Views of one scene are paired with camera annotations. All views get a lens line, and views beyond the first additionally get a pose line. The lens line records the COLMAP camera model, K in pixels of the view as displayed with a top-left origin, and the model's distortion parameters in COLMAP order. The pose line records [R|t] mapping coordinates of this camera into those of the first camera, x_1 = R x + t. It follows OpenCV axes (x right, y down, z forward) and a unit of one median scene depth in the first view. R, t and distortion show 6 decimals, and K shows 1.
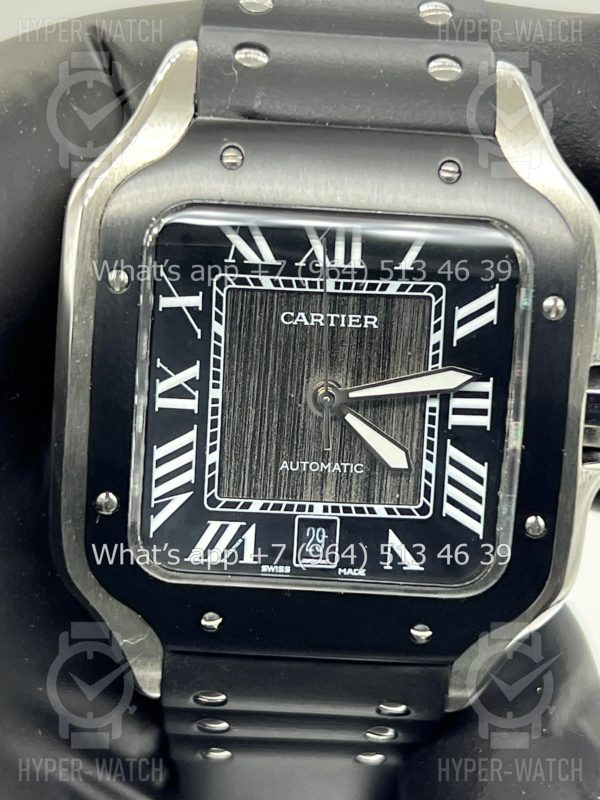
lens RADIAL K [[2059.8, 0, 300.0], [0, 2059.8, 400.0], [0, 0, 1]] dist [0.361046, -0.450647]
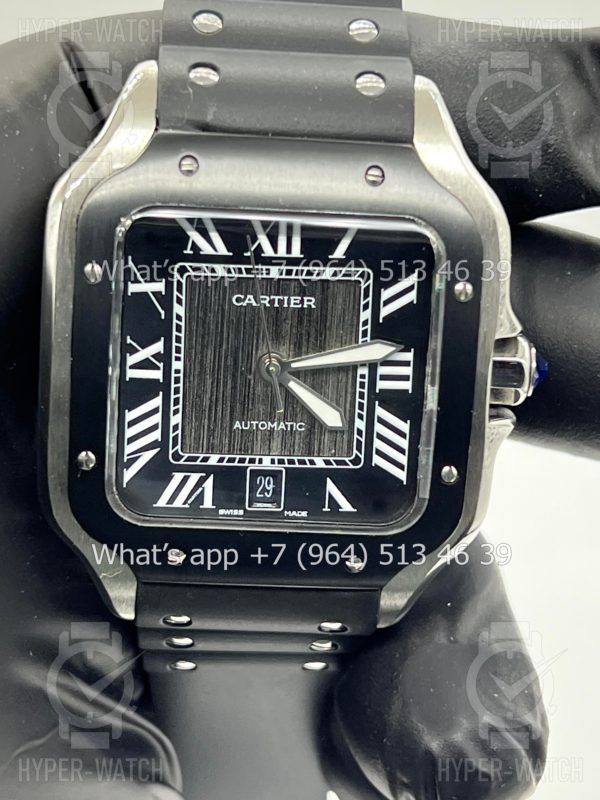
lens RADIAL K [[2059.8, 0, 300.0], [0, 2059.8, 400.0], [0, 0, 1]] dist [0.361046, -0.450647]
pose [[0.999824, -0.011119, 0.015120, 0.010614], [0.010186, 0.998120, 0.060445, -0.053387], [-0.015763, -0.060280, 0.998057, -0.173294]]
